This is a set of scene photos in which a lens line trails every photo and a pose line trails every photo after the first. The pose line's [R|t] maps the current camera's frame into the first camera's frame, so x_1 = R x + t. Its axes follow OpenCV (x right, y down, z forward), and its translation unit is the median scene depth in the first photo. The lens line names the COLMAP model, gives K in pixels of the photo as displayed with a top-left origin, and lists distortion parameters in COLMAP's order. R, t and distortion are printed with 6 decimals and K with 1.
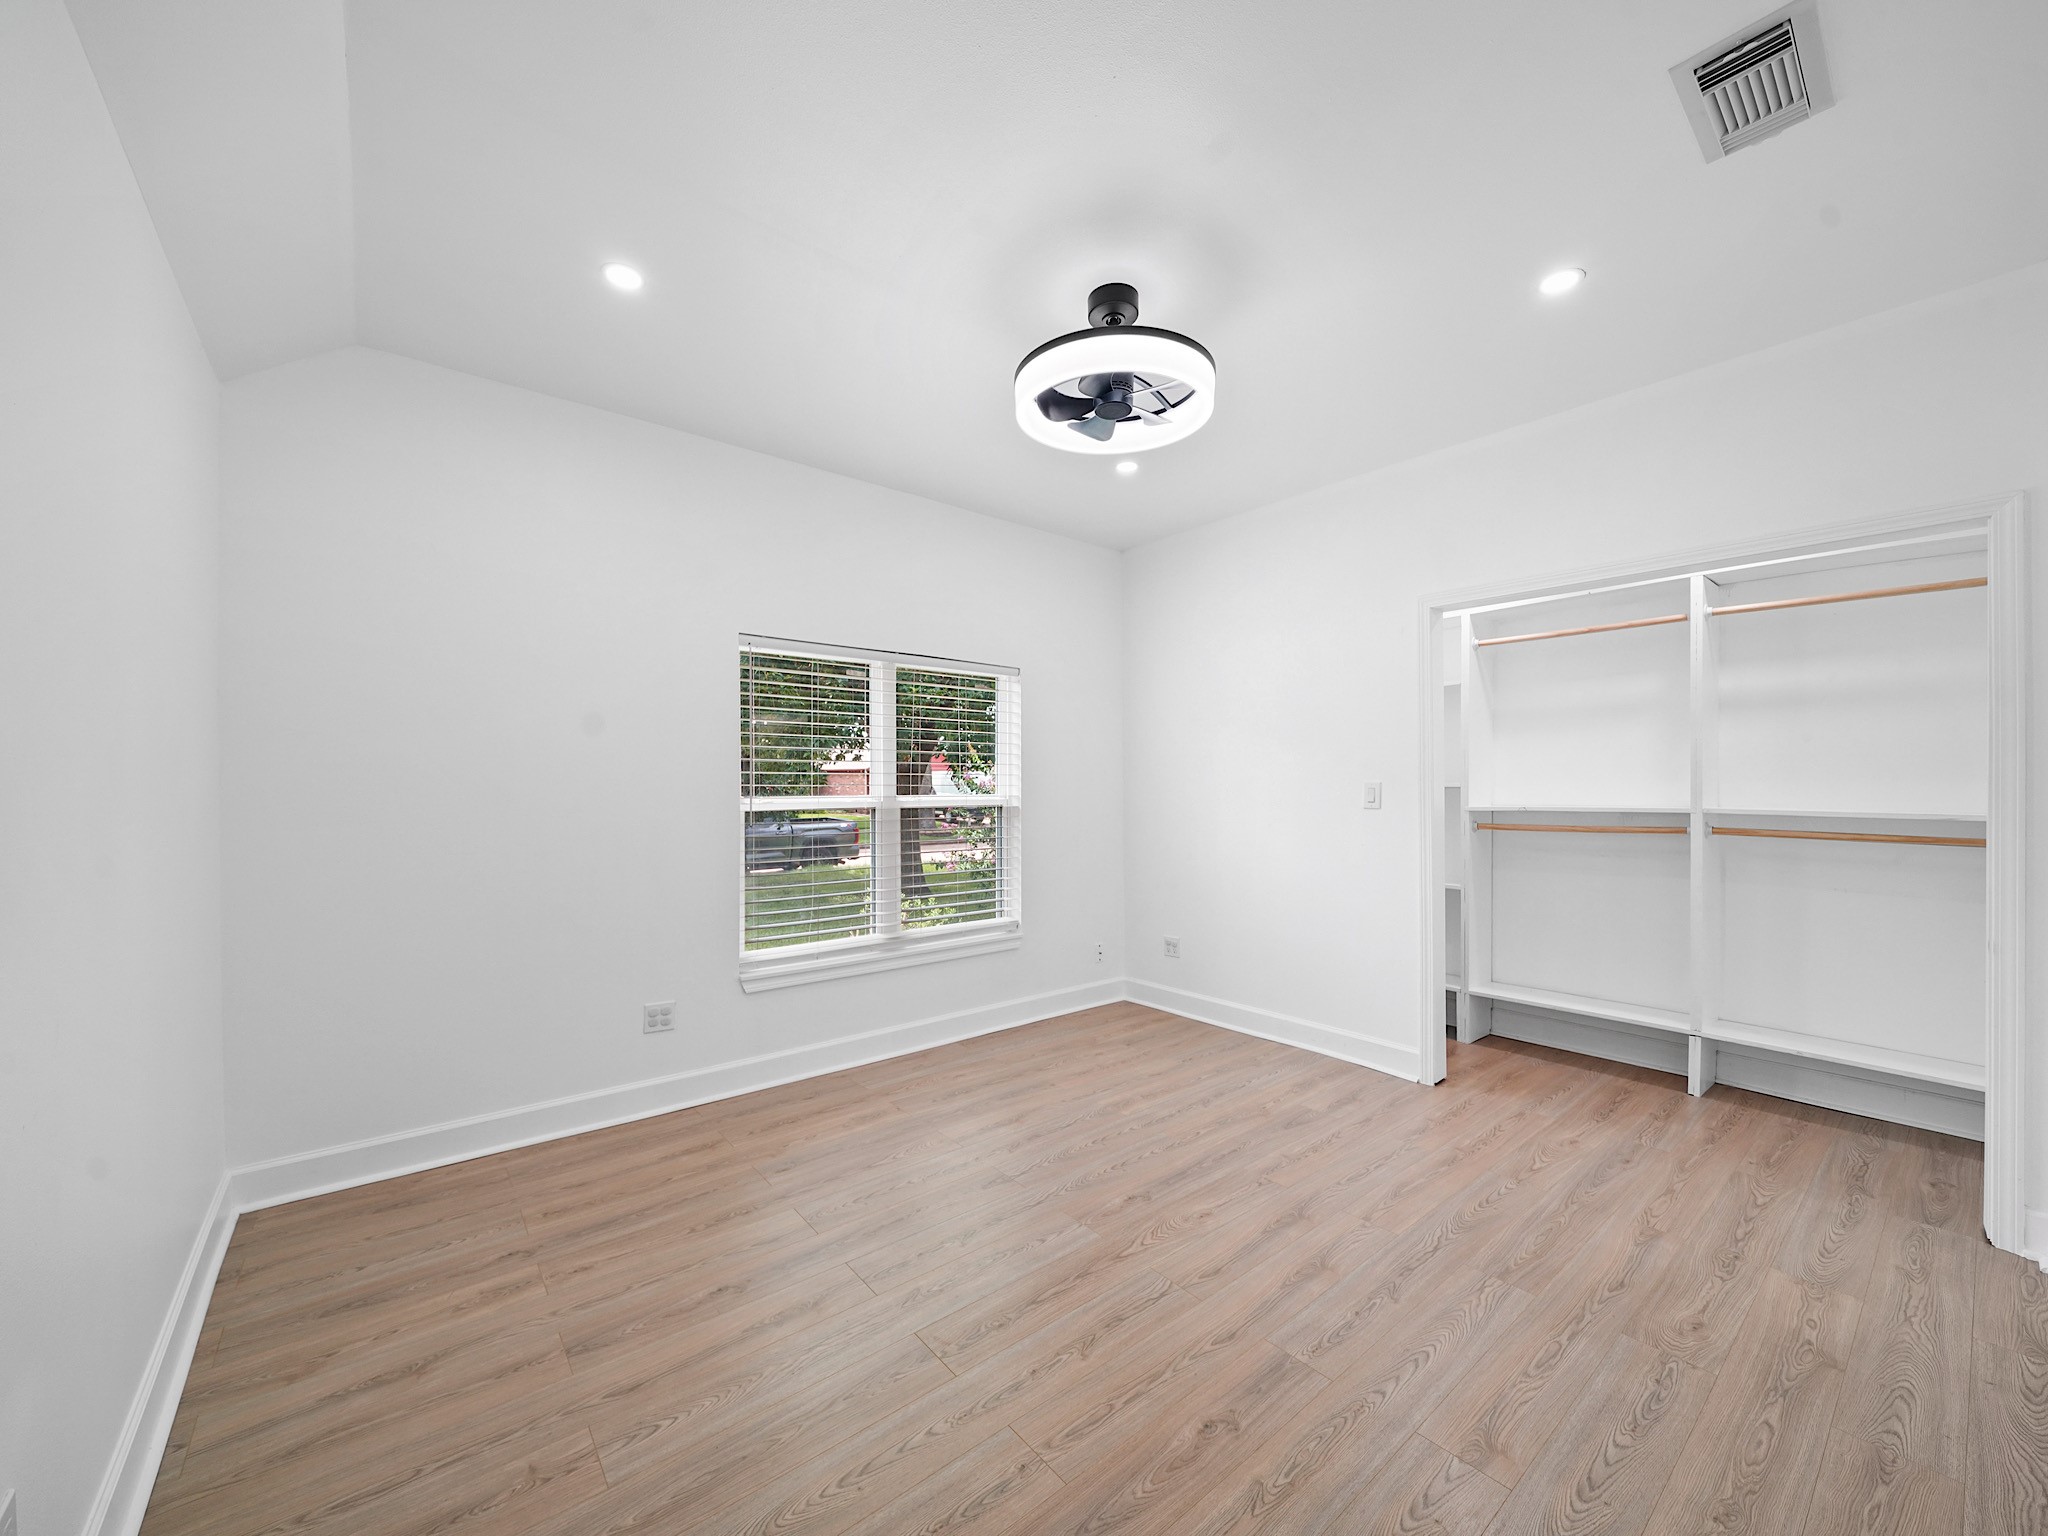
lens RADIAL K [[805.6, 0, 1016.1], [0, 805.6, 790.6], [0, 0, 1]] dist [-0.027379, 0.003170]
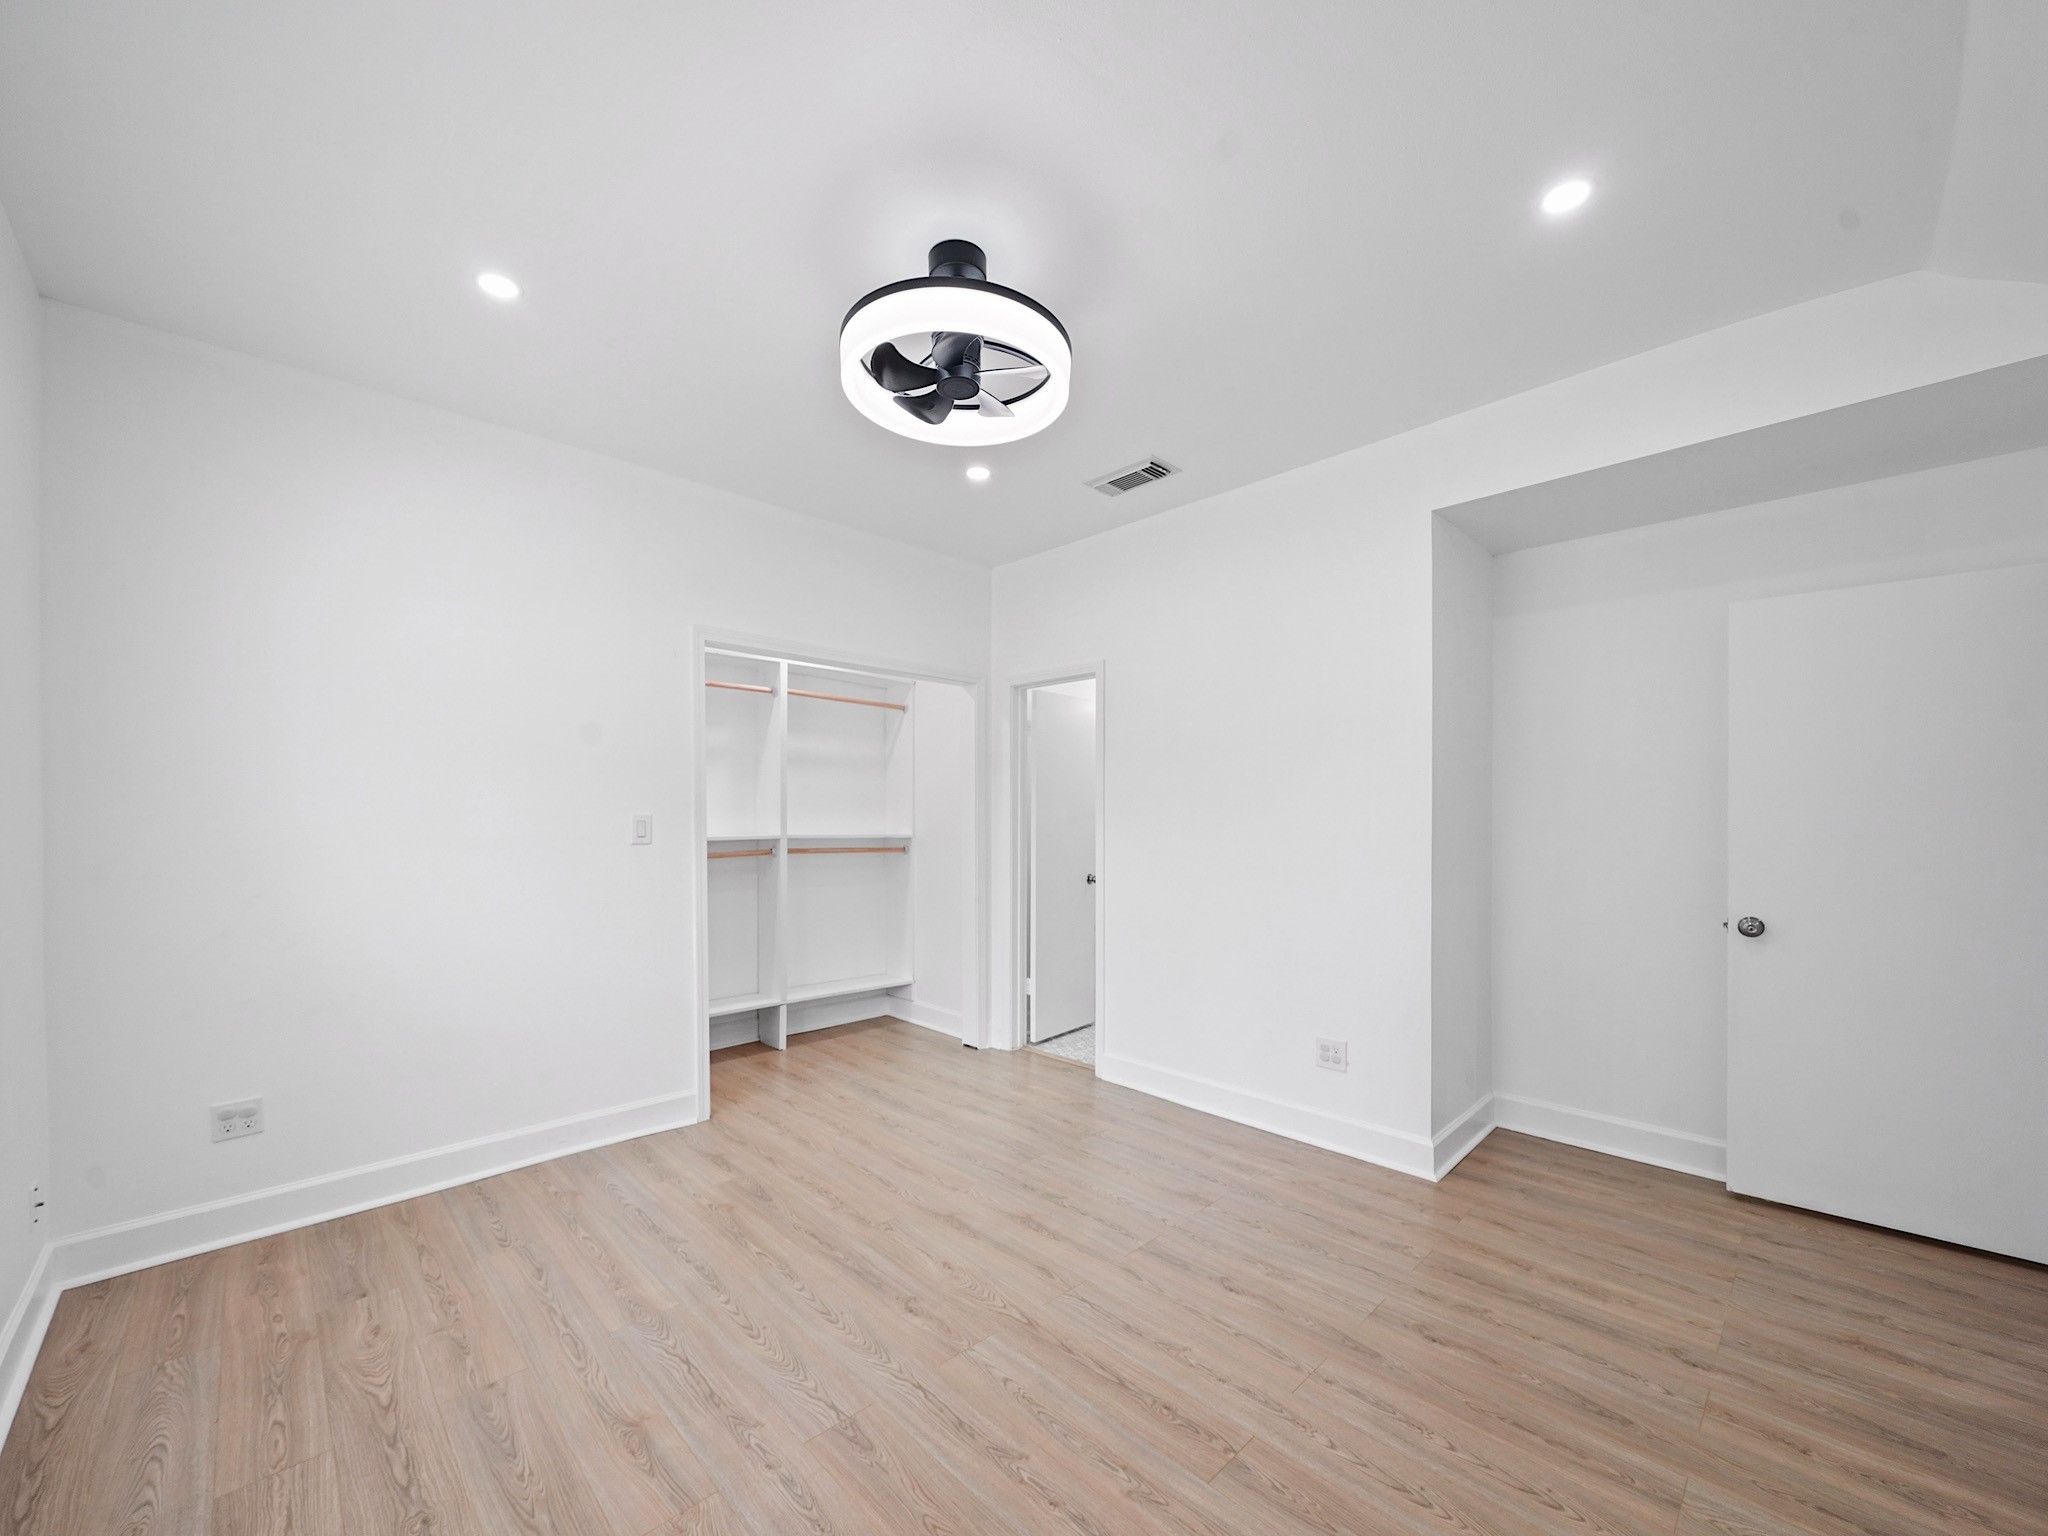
lens RADIAL K [[779.1, 0, 1055.4], [0, 779.1, 799.2], [0, 0, 1]] dist [-0.000173, -0.000322]
pose [[-0.110638, 0.019167, 0.993676, -0.568571], [-0.001942, 0.999808, -0.019501, -0.014477], [-0.993859, -0.004088, -0.110579, 0.757479]]
